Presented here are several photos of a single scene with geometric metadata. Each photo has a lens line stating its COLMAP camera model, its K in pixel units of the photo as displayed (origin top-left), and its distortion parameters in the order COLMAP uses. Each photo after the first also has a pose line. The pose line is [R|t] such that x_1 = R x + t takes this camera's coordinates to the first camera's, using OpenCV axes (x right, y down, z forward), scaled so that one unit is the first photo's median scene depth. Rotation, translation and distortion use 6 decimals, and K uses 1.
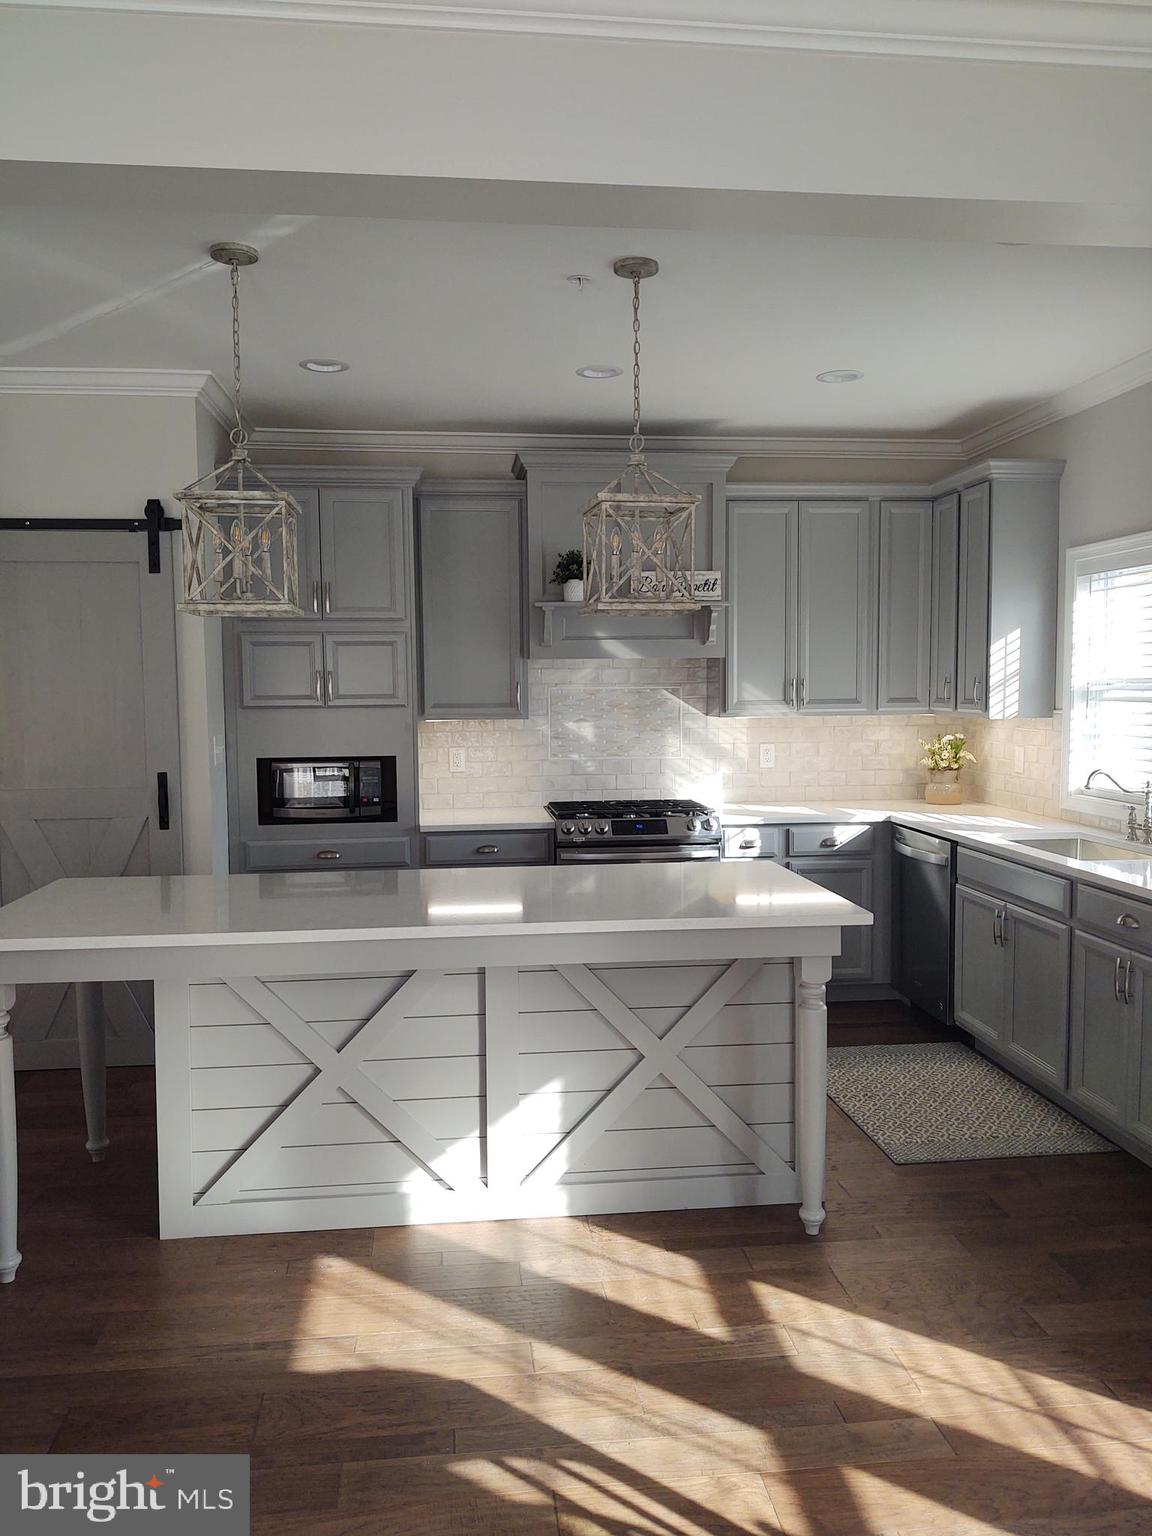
lens RADIAL K [[1178.7, 0, 576.0], [0, 1178.7, 768.0], [0, 0, 1]] dist [-0.001393, -0.002623]
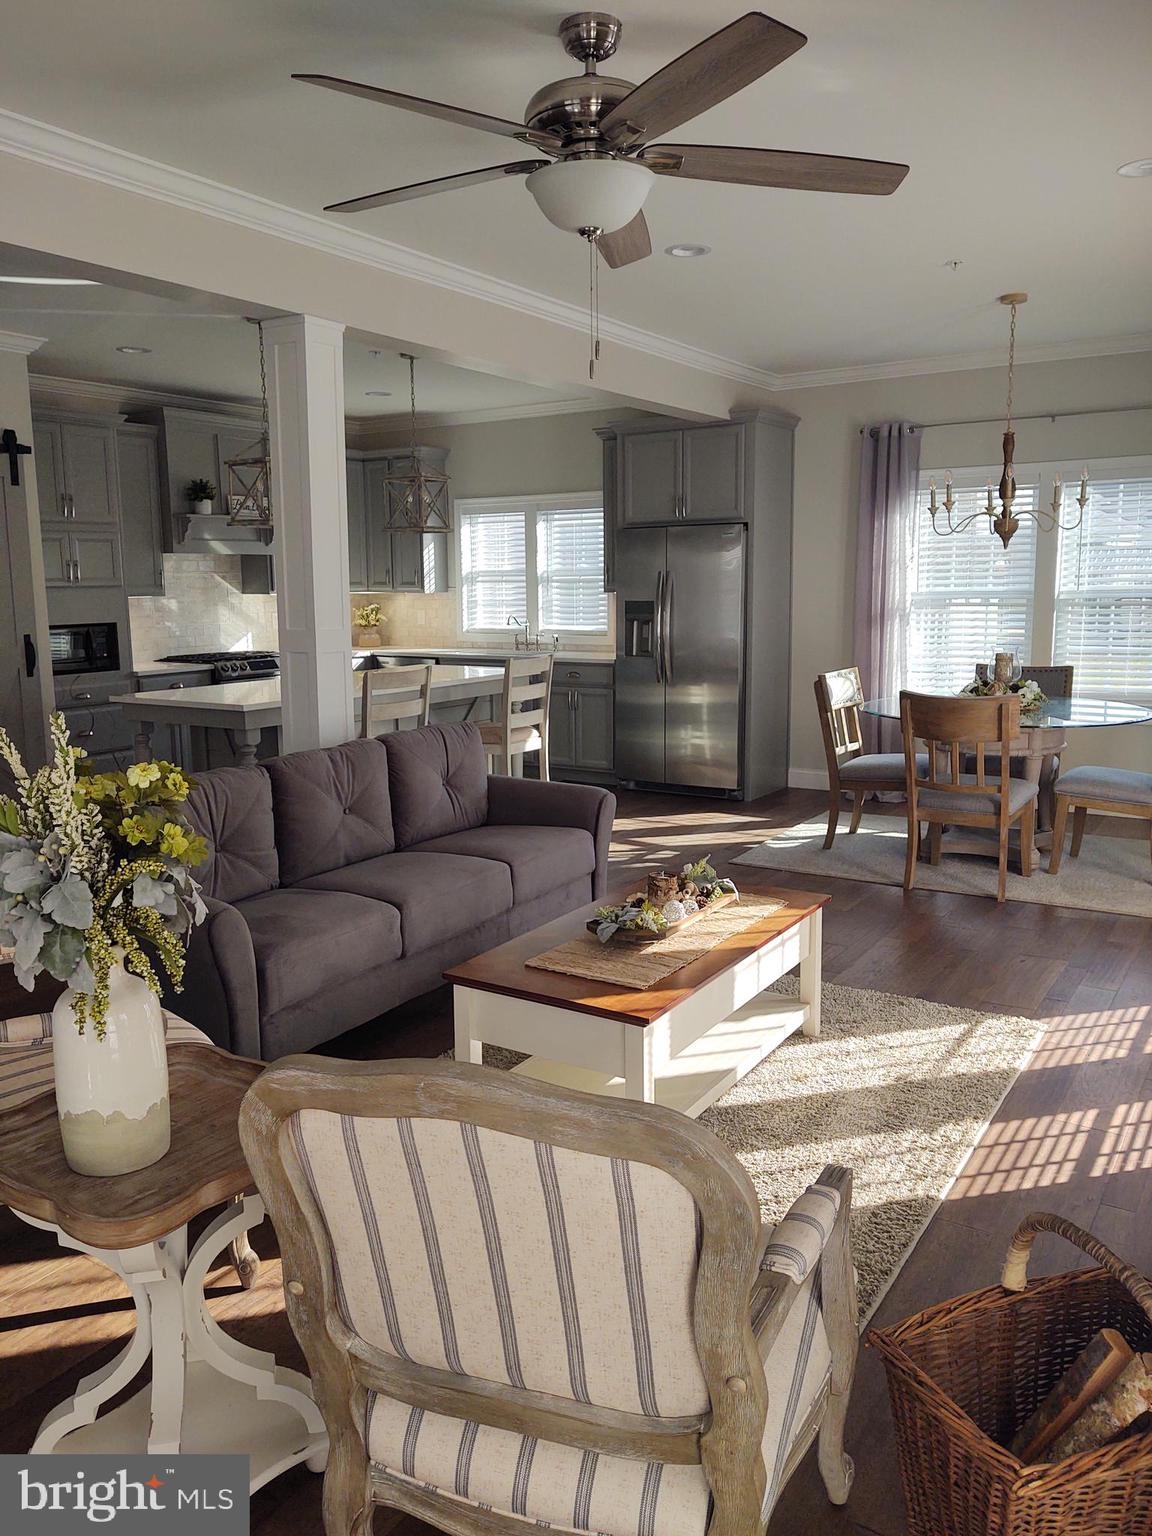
lens RADIAL K [[1178.7, 0, 576.0], [0, 1178.7, 768.0], [0, 0, 1]] dist [-0.001393, -0.002623]
pose [[0.630978, -0.119754, 0.766502, -0.894040], [0.053274, 0.992371, 0.111187, 0.034394], [-0.773970, -0.029322, 0.632544, -0.308394]]
